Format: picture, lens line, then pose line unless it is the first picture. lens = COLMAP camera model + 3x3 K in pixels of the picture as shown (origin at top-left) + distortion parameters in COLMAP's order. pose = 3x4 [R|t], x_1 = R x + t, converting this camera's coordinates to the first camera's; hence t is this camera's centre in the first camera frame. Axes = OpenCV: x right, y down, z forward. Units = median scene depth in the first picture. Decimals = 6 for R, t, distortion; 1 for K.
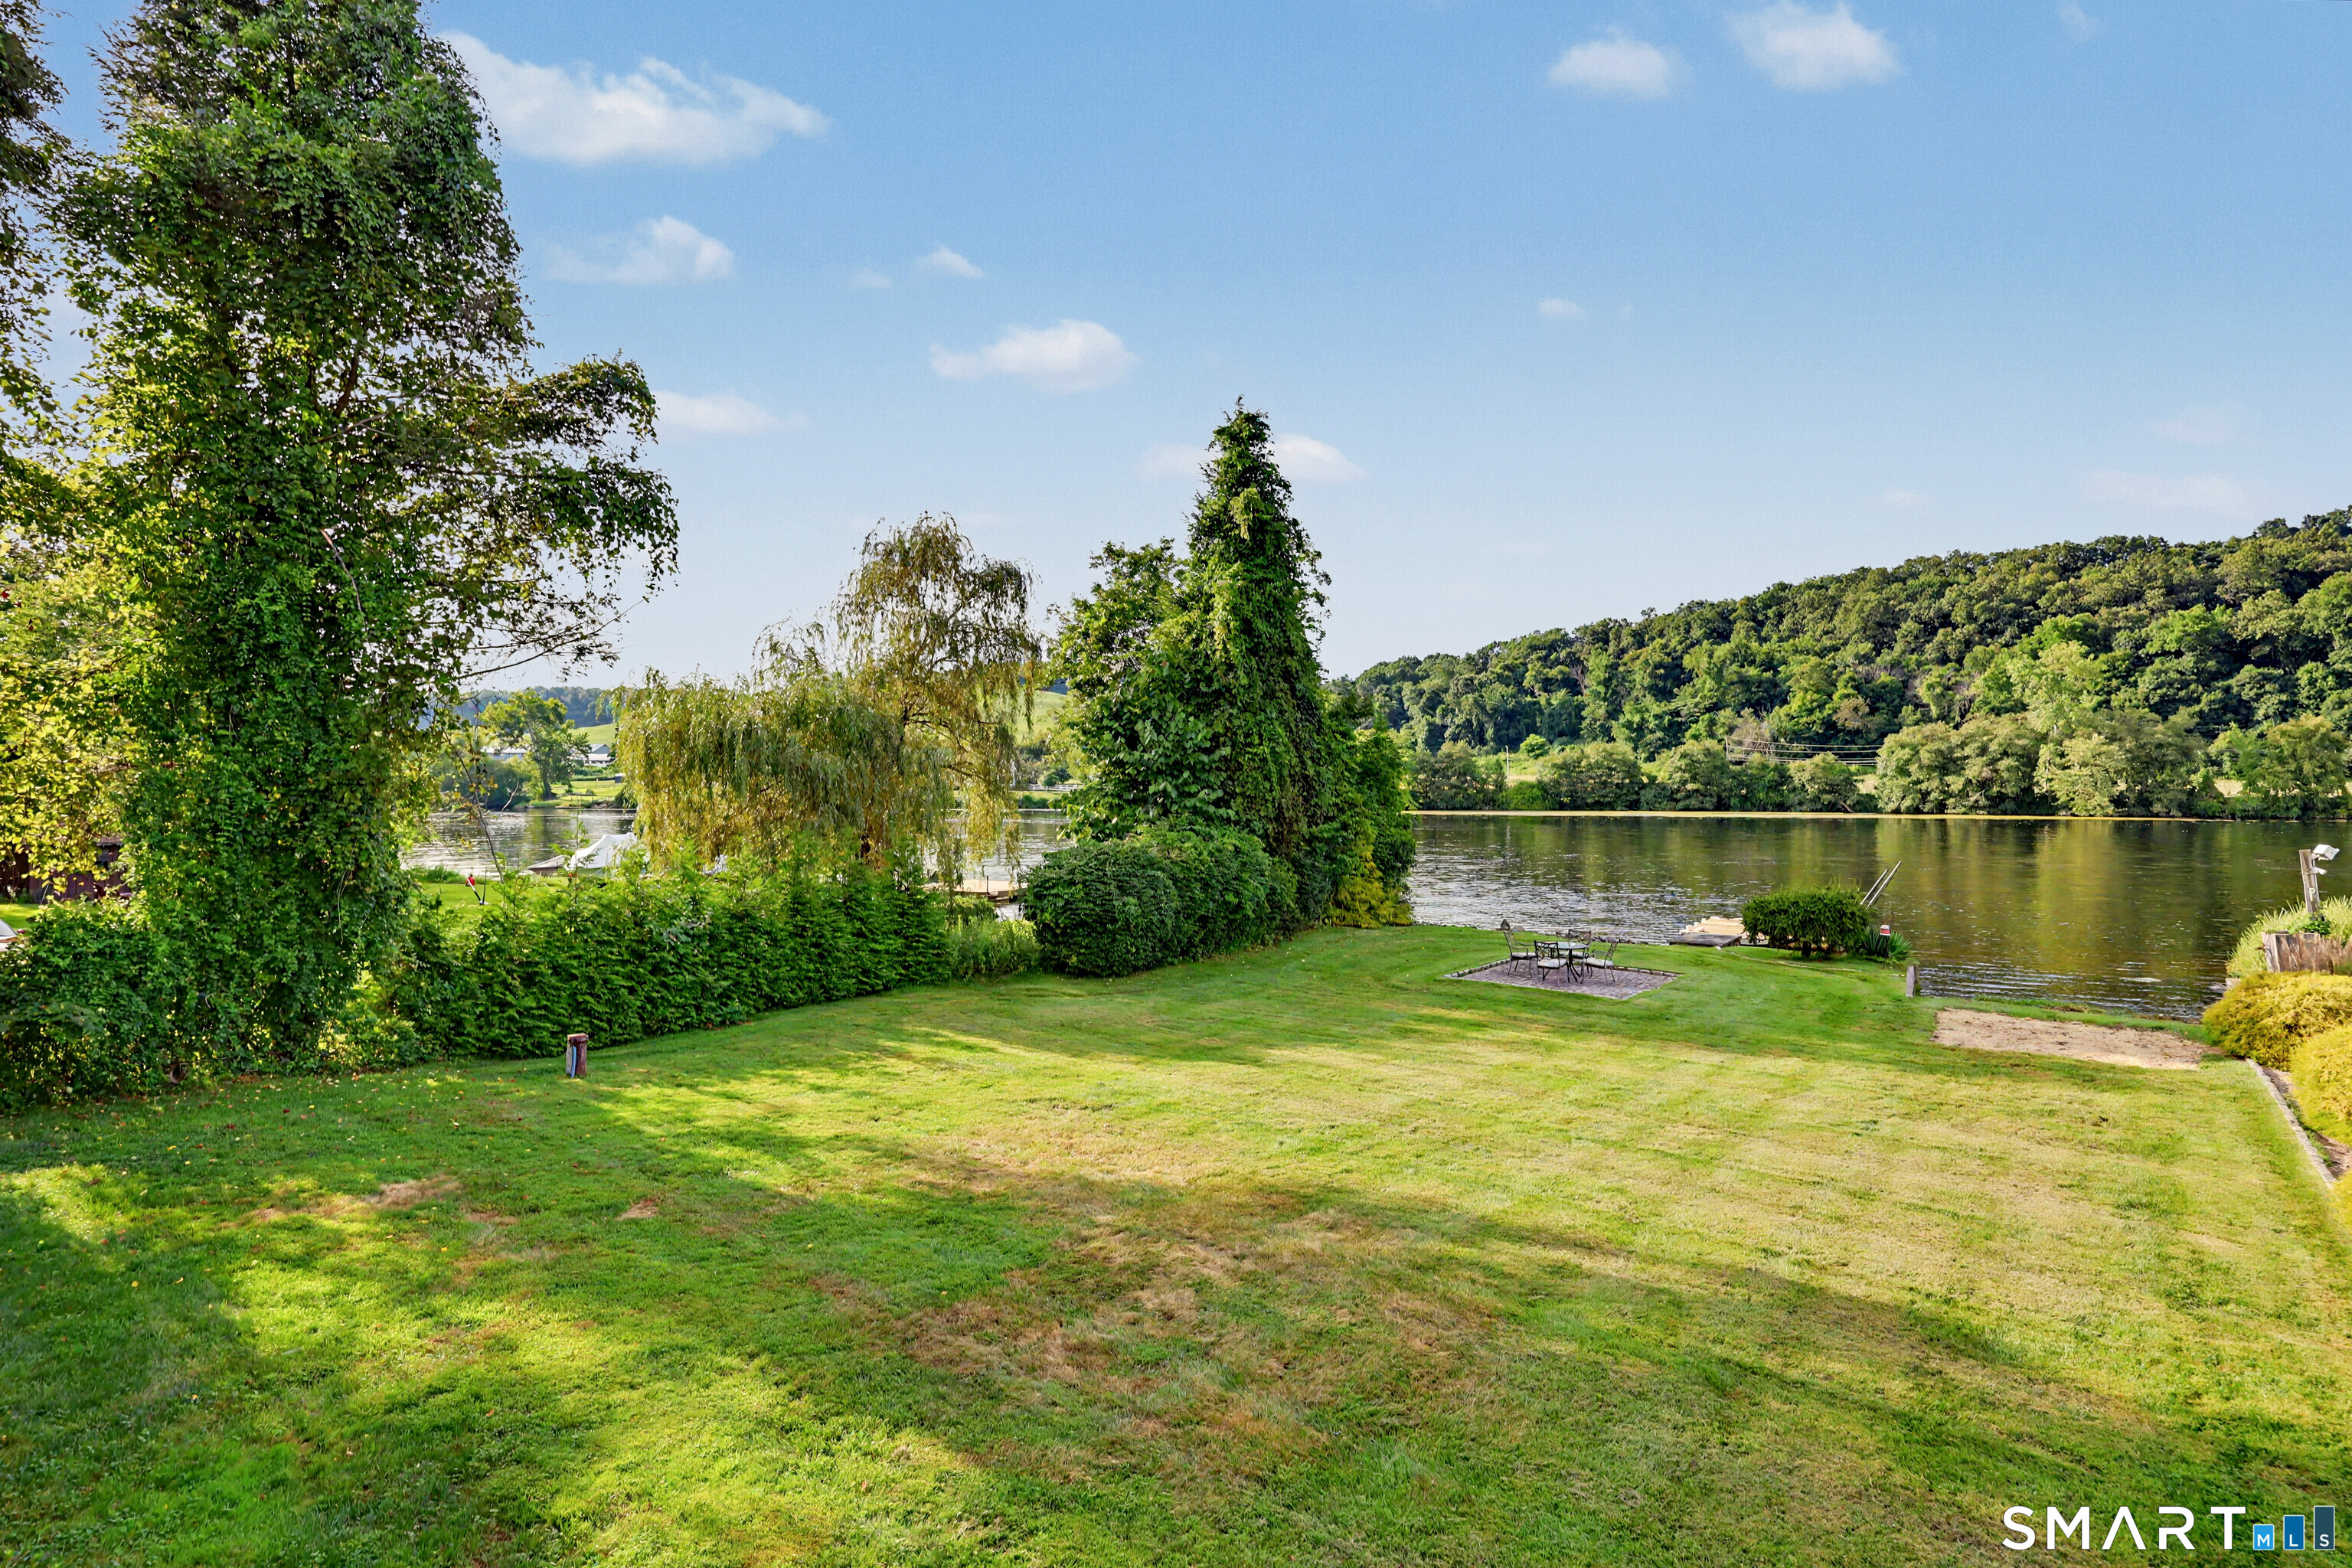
lens RADIAL K [[1167.8, 0, 1176.0], [0, 1167.8, 784.0], [0, 0, 1]] dist [0.000371, -0.000439]
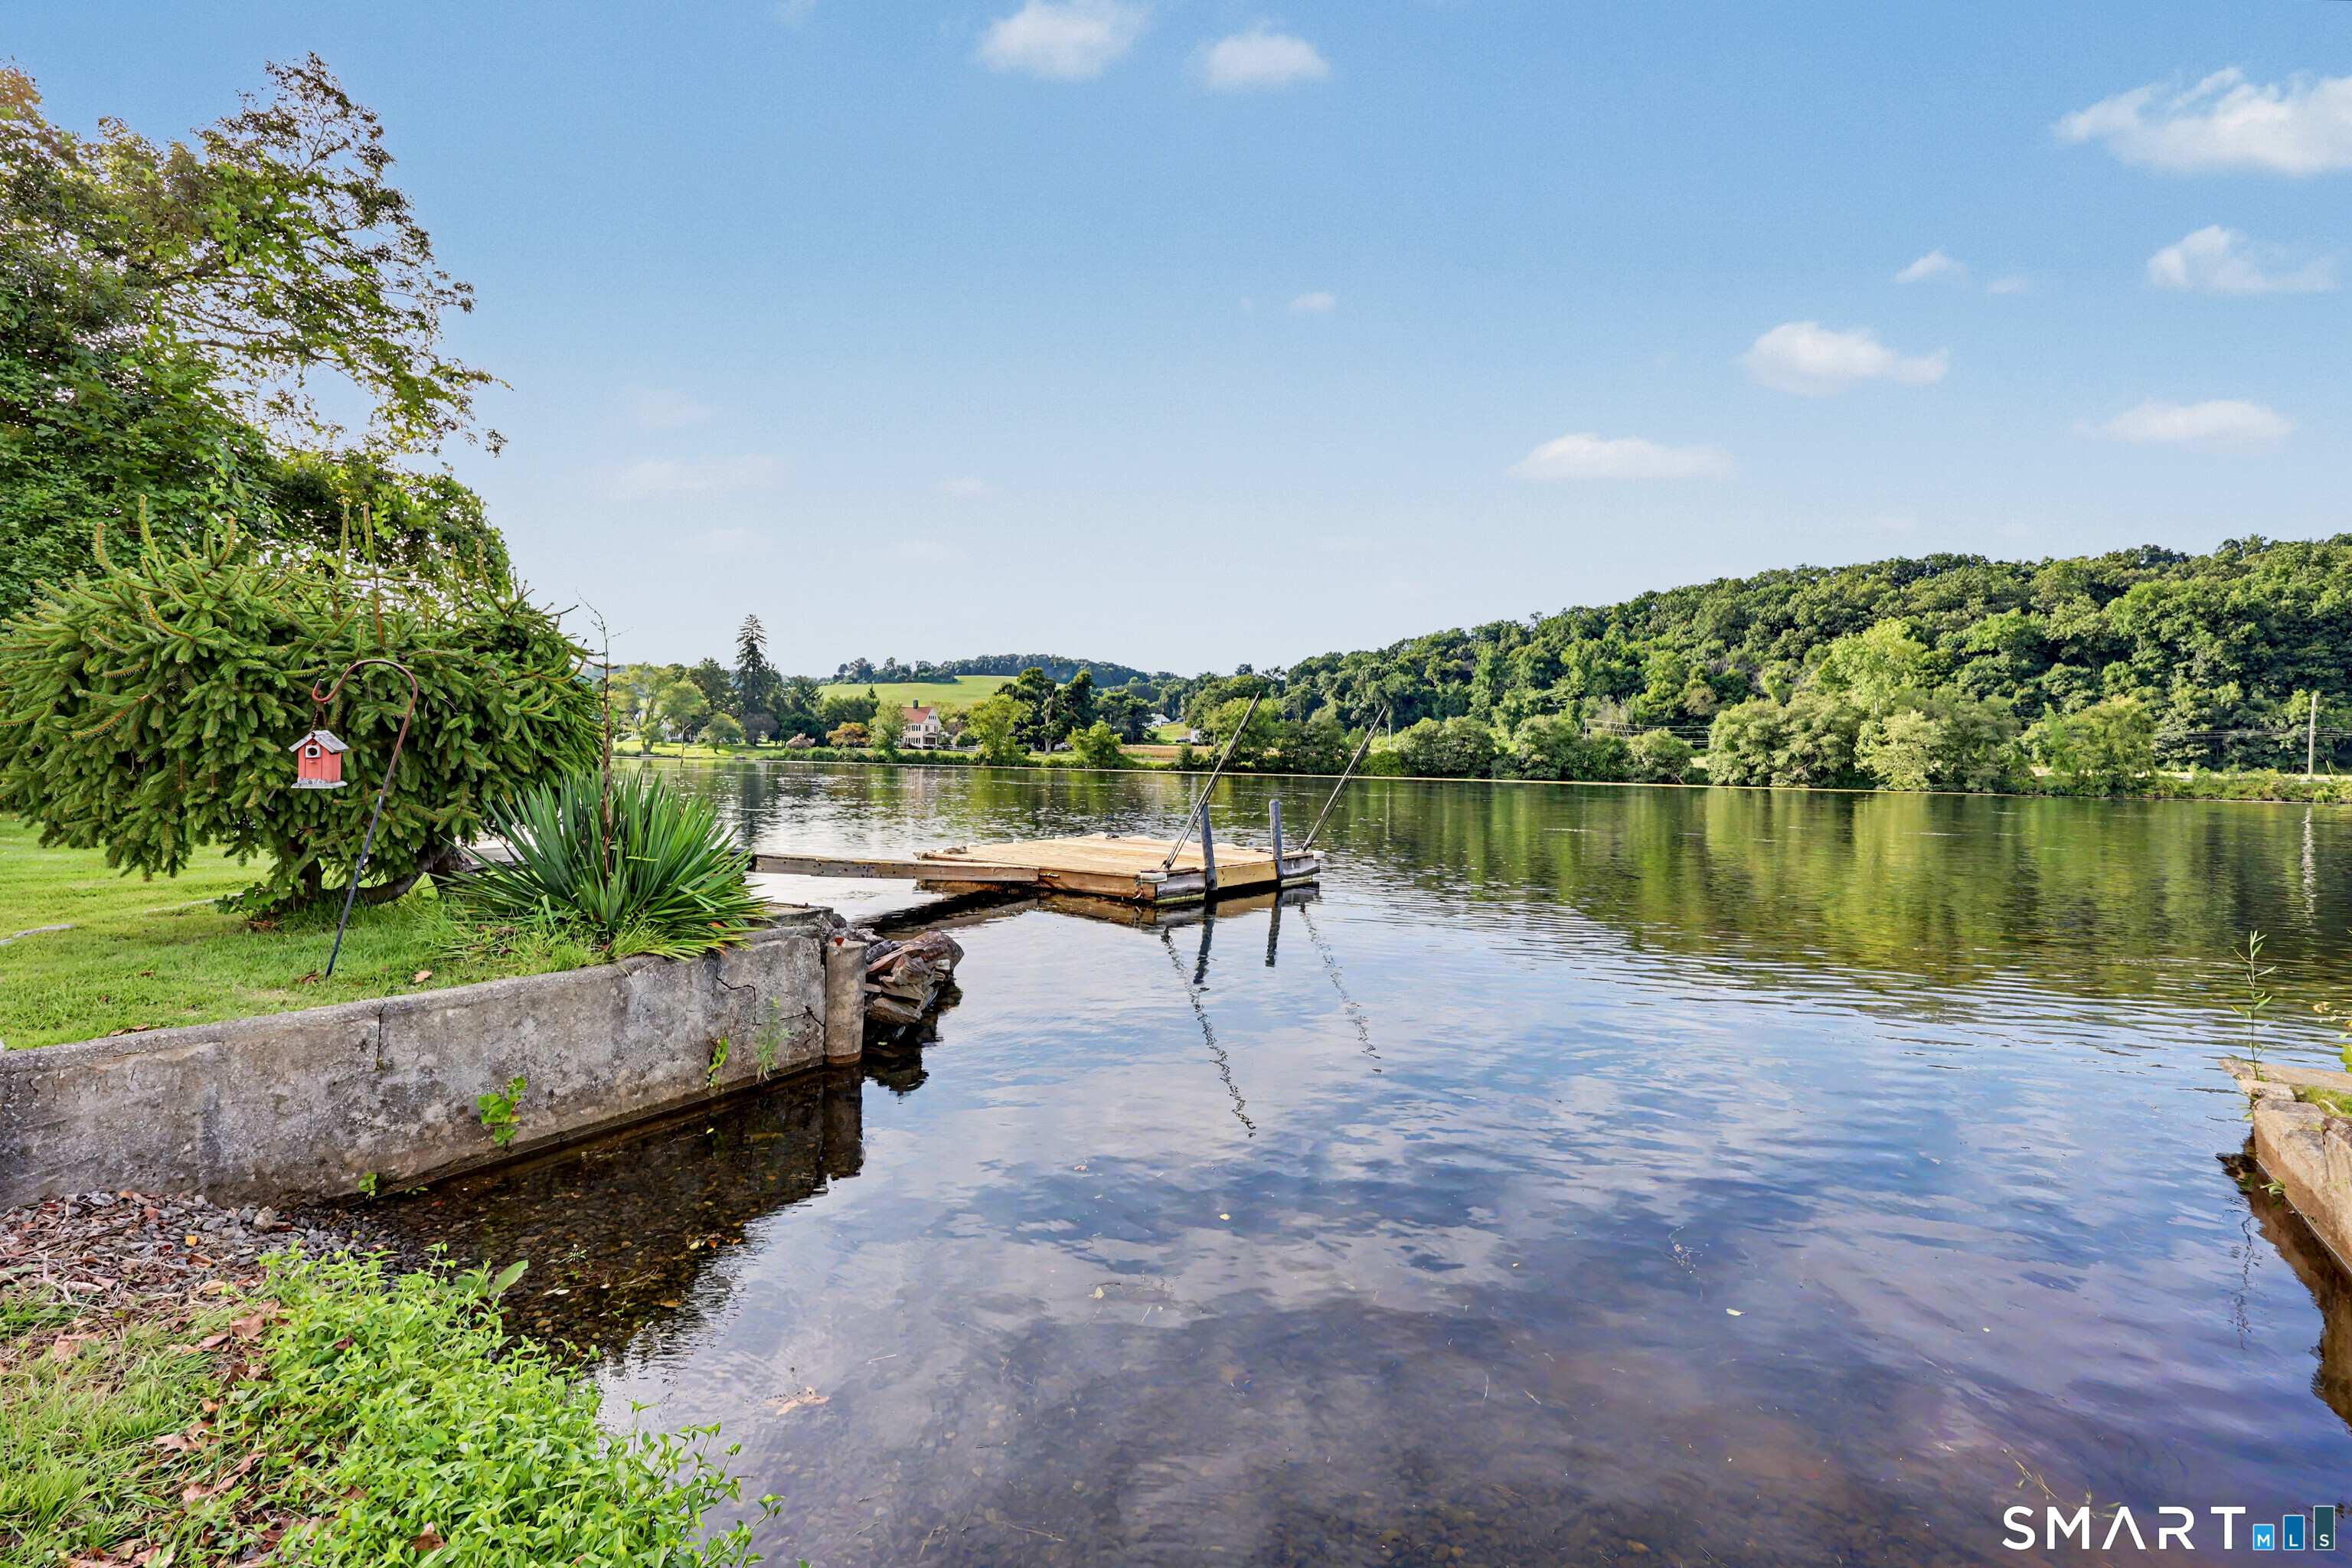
lens RADIAL K [[953.5, 0, 1193.9], [0, 953.5, 776.8], [0, 0, 1]] dist [0.001311, 0.000019]
pose [[0.999555, 0.026050, 0.014547, 0.088081], [-0.026189, 0.999612, 0.009491, 0.014626], [-0.014294, -0.009867, 0.999849, 0.103756]]
